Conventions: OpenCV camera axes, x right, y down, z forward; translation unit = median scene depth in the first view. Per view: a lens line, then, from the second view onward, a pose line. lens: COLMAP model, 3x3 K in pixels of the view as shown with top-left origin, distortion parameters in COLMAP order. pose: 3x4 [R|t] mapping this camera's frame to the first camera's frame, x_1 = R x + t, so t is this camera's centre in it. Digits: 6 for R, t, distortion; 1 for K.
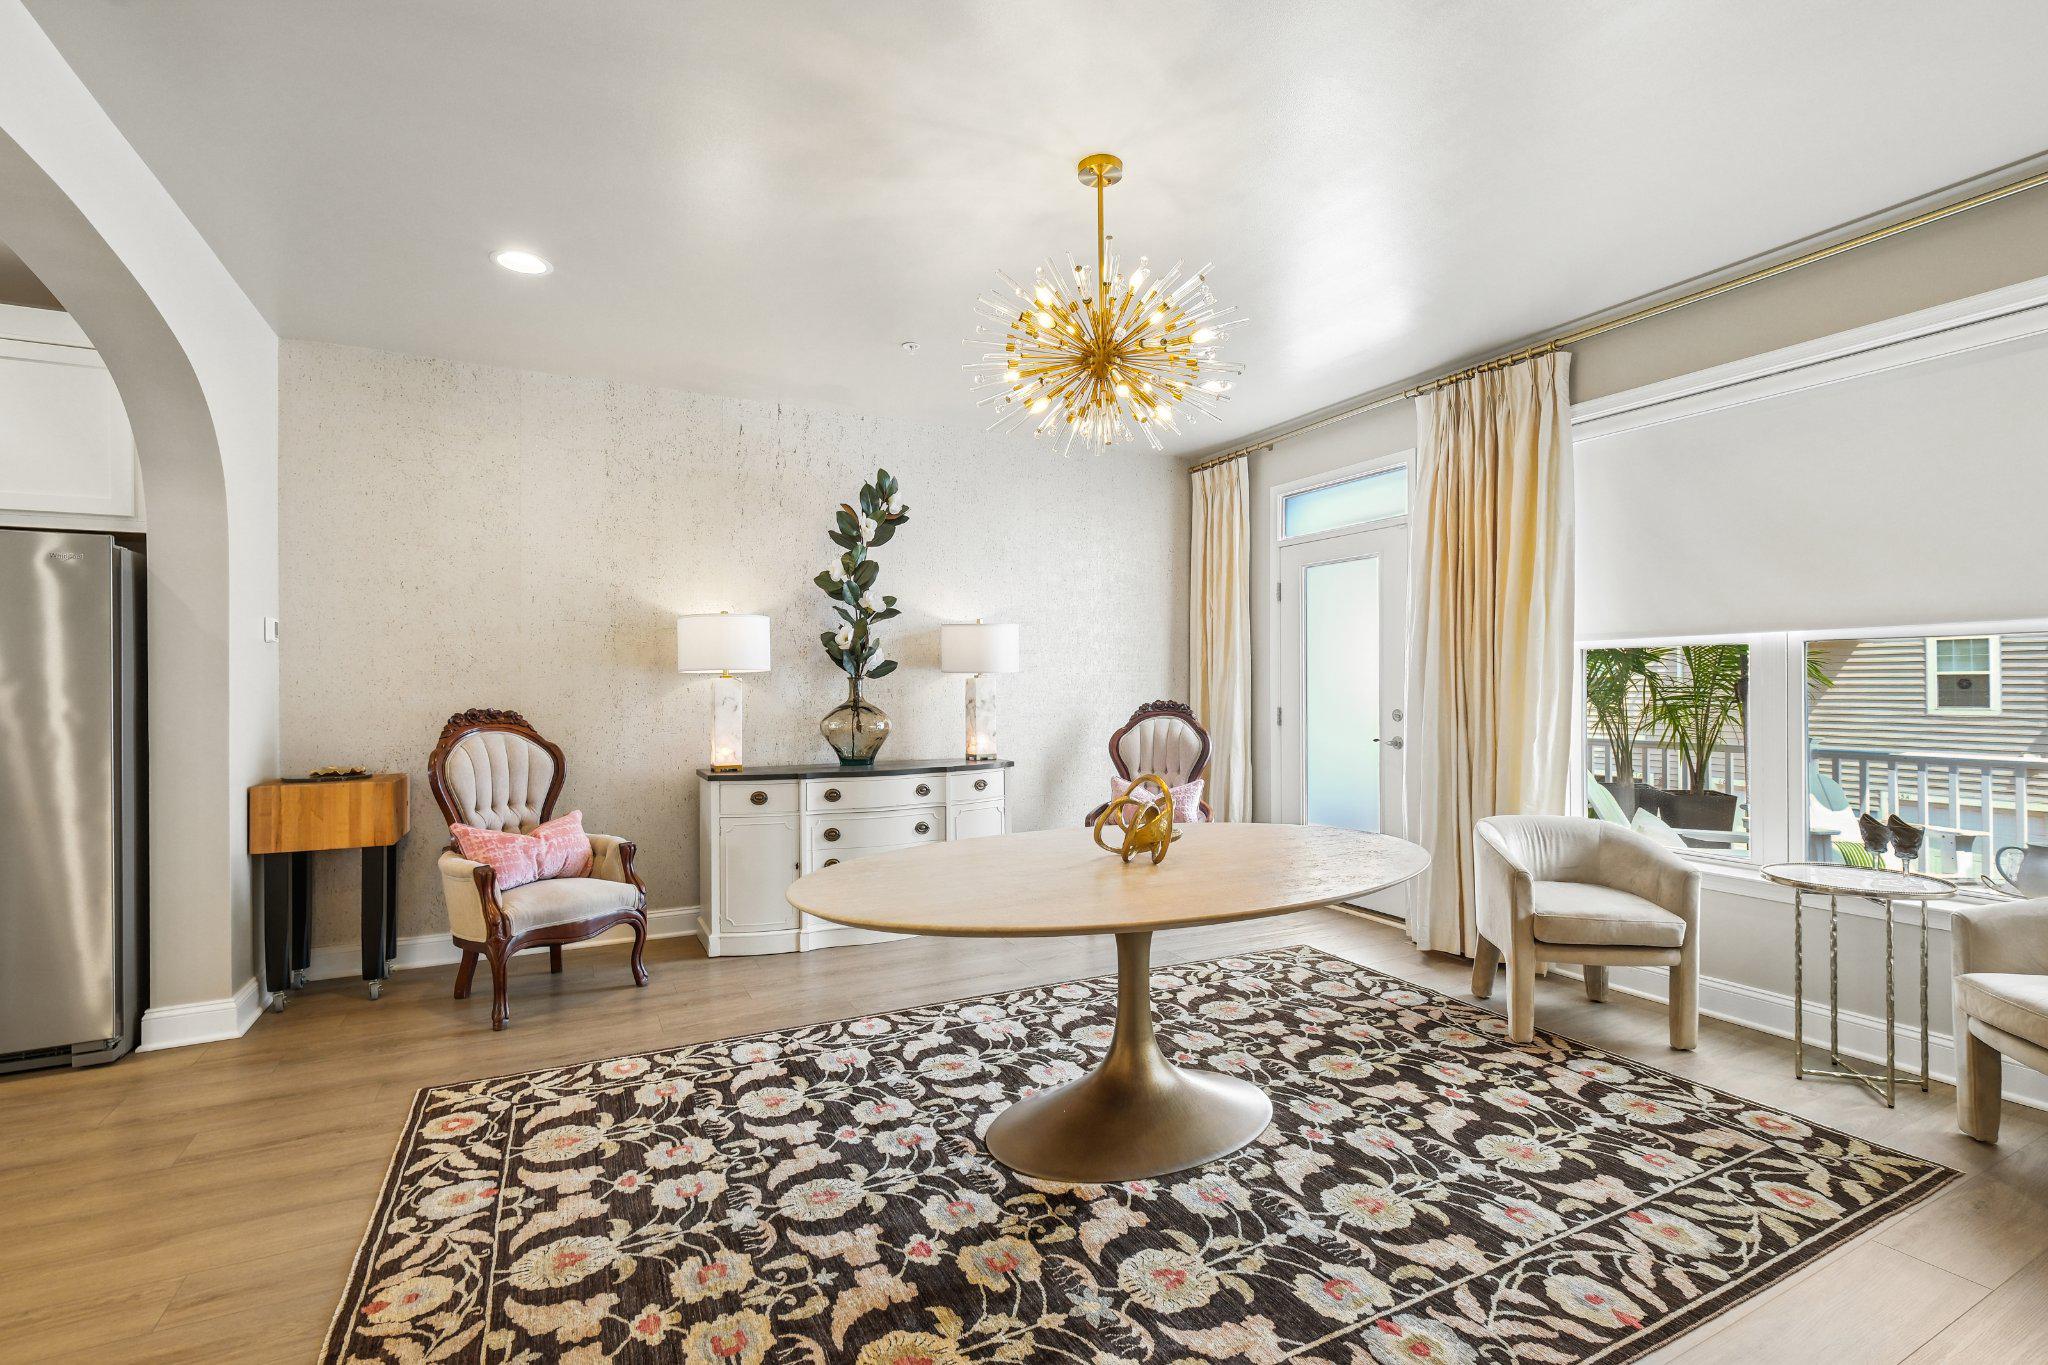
lens RADIAL K [[924.3, 0, 1029.7], [0, 924.3, 688.0], [0, 0, 1]] dist [-0.002231, -0.000446]
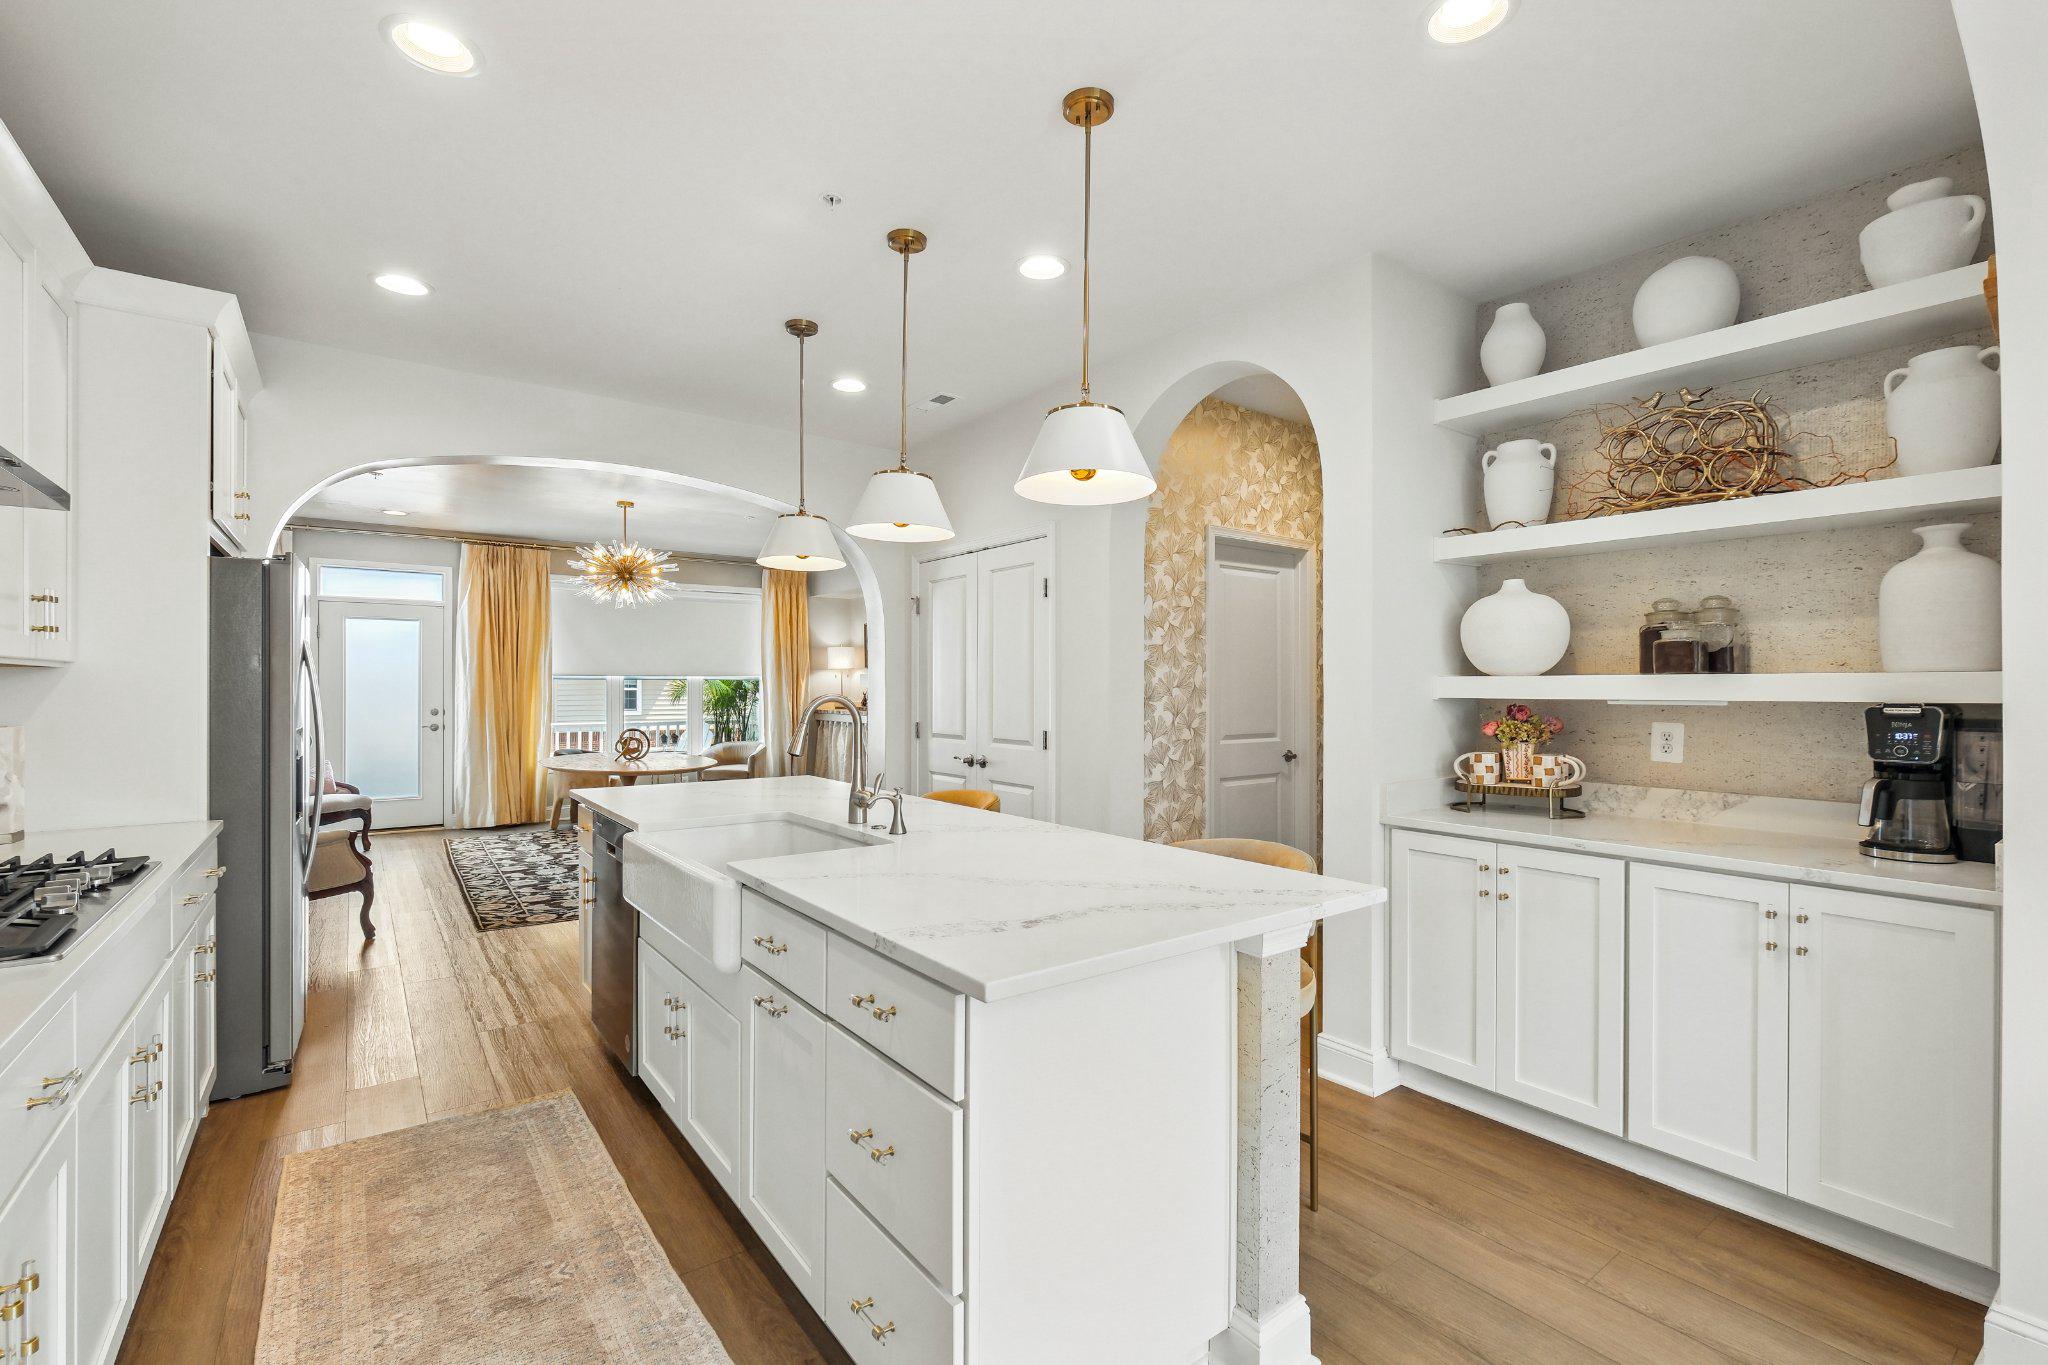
lens RADIAL K [[900.8, 0, 1024.0], [0, 900.8, 682.5], [0, 0, 1]] dist [-0.001825, 0.000049]
pose [[-0.168369, 0.007358, 0.985697, -2.536120], [0.003073, 0.999971, -0.006939, -0.020178], [-0.985719, 0.001861, -0.168387, 0.274005]]
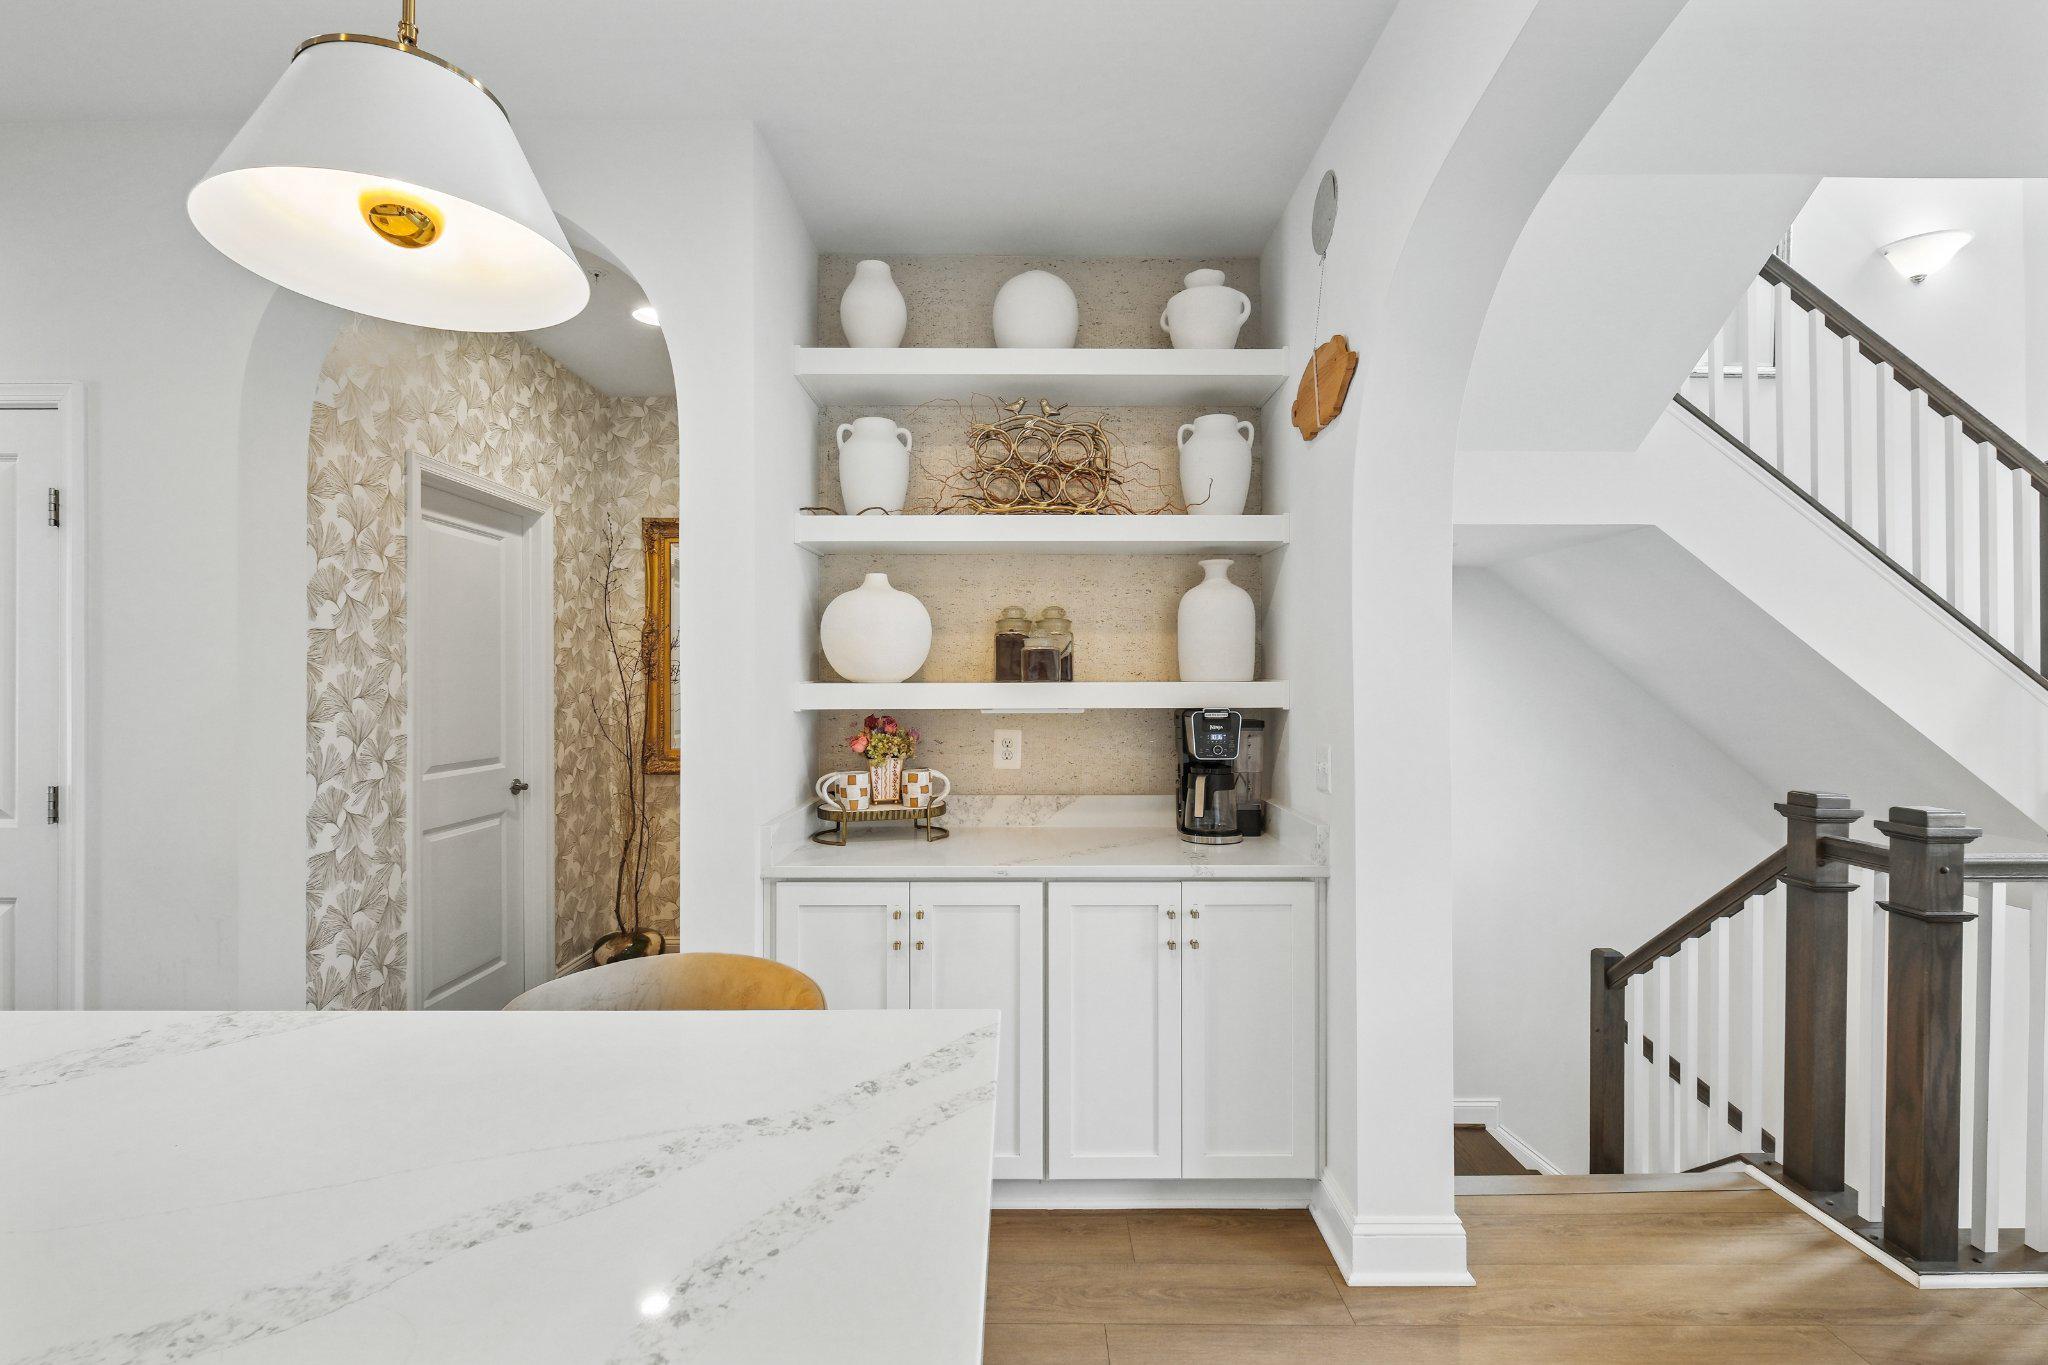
lens RADIAL K [[895.8, 0, 1024.0], [0, 895.8, 682.5], [0, 0, 1]] dist [-0.001140, -0.000066]
pose [[-0.888382, 0.006780, 0.459054, -2.145773], [0.007216, 0.999974, -0.000805, -0.032366], [-0.459047, 0.002597, -0.888408, 0.284481]]
